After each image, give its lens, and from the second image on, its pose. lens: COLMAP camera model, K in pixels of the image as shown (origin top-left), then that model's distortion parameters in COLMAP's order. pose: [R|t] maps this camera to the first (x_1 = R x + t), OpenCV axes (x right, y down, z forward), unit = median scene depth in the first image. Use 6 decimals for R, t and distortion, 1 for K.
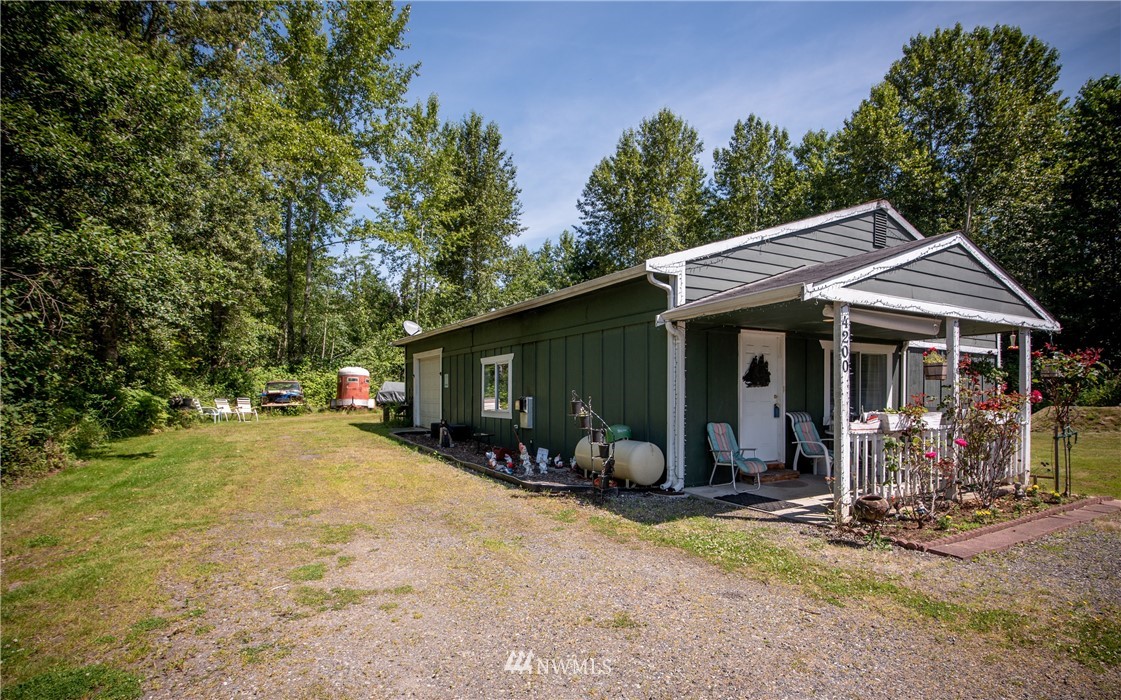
lens RADIAL K [[548.2, 0, 564.1], [0, 548.2, 403.5], [0, 0, 1]] dist [-0.016547, -0.000101]
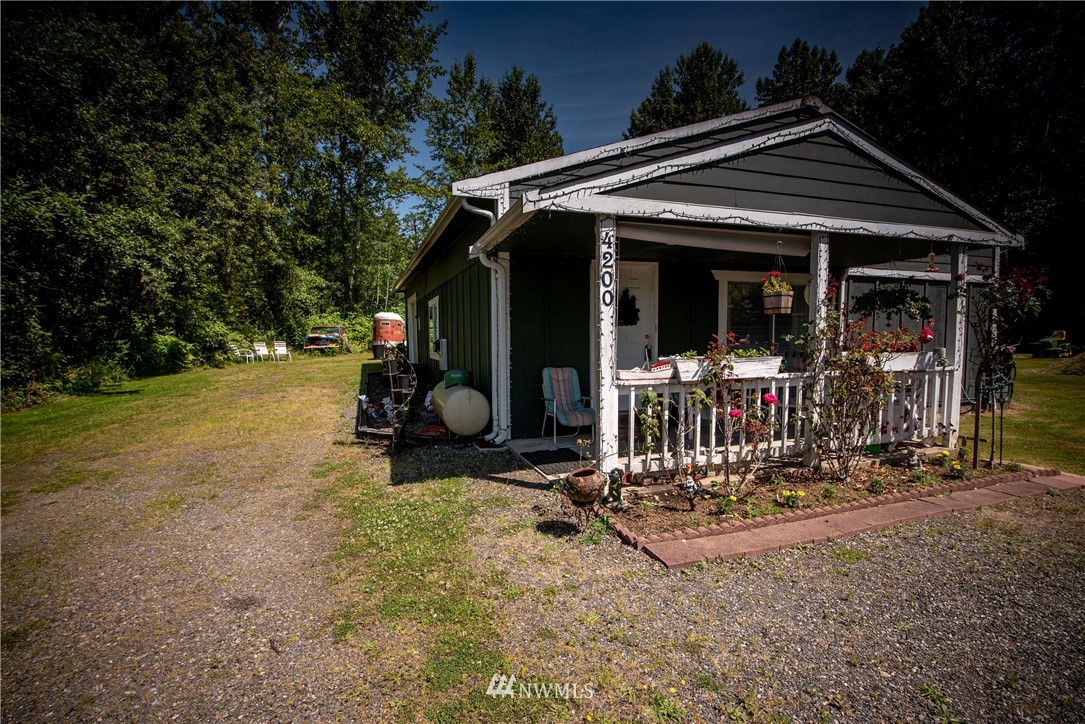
lens RADIAL K [[494.7, 0, 545.6], [0, 494.7, 379.7], [0, 0, 1]] dist [-0.021064, 0.001886]
pose [[0.982664, 0.006707, -0.185276, 0.382755], [0.007063, 0.997266, 0.073557, -0.003576], [0.185263, -0.073590, 0.979930, 0.196527]]
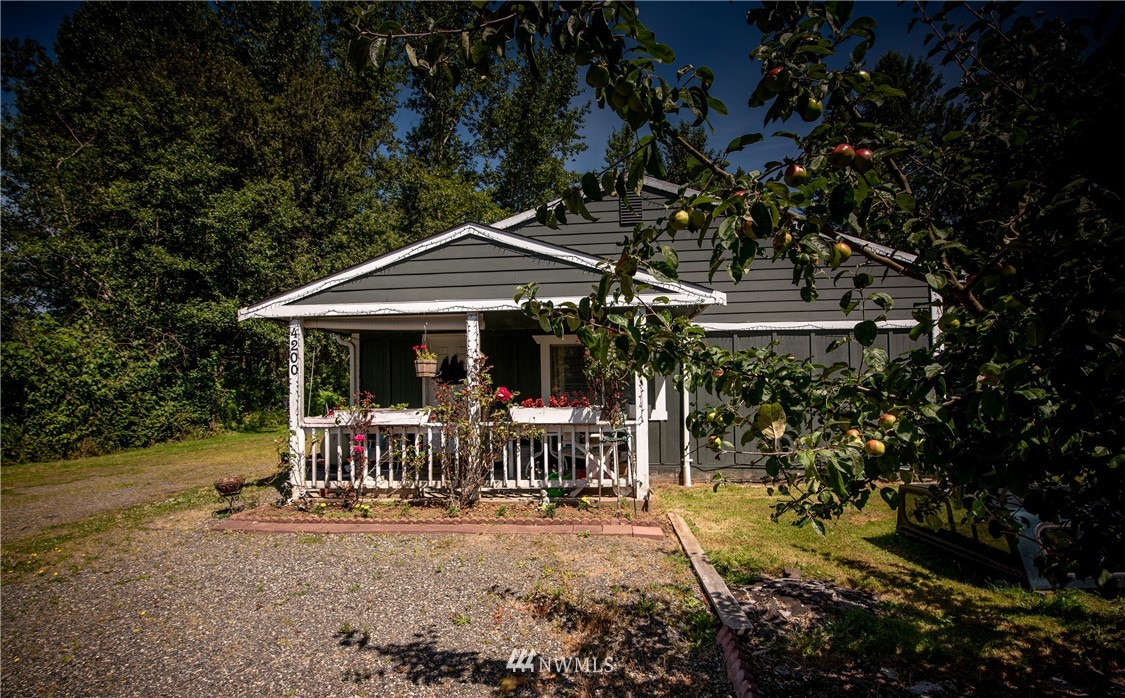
lens RADIAL K [[524.1, 0, 564.5], [0, 524.1, 388.4], [0, 0, 1]] dist [-0.015126, -0.000047]
pose [[0.821832, -0.014970, -0.569533, 1.130065], [0.004537, 0.999795, -0.019731, -0.001640], [0.569711, 0.013632, 0.821732, 0.272911]]
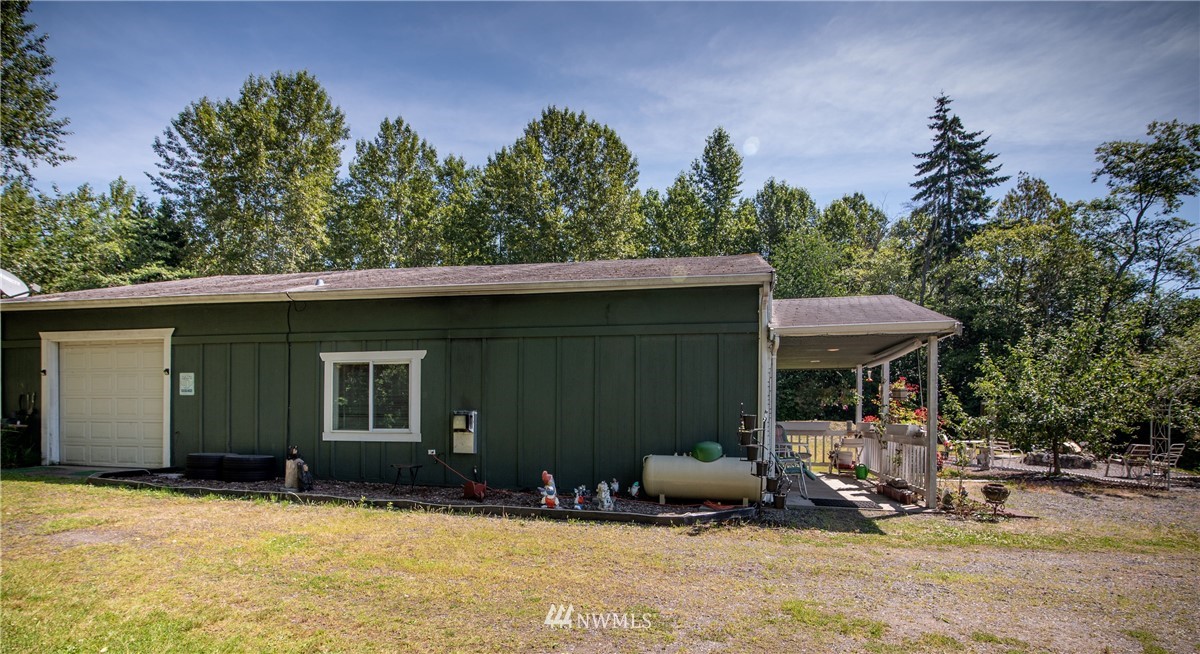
lens RADIAL K [[561.5, 0, 603.4], [0, 561.5, 405.8], [0, 0, 1]] dist [-0.001728, -0.005158]
pose [[0.675670, 0.015458, 0.737042, -0.680675], [0.006295, 0.999623, -0.026736, 0.004013], [-0.737177, 0.022704, 0.675318, 0.465387]]
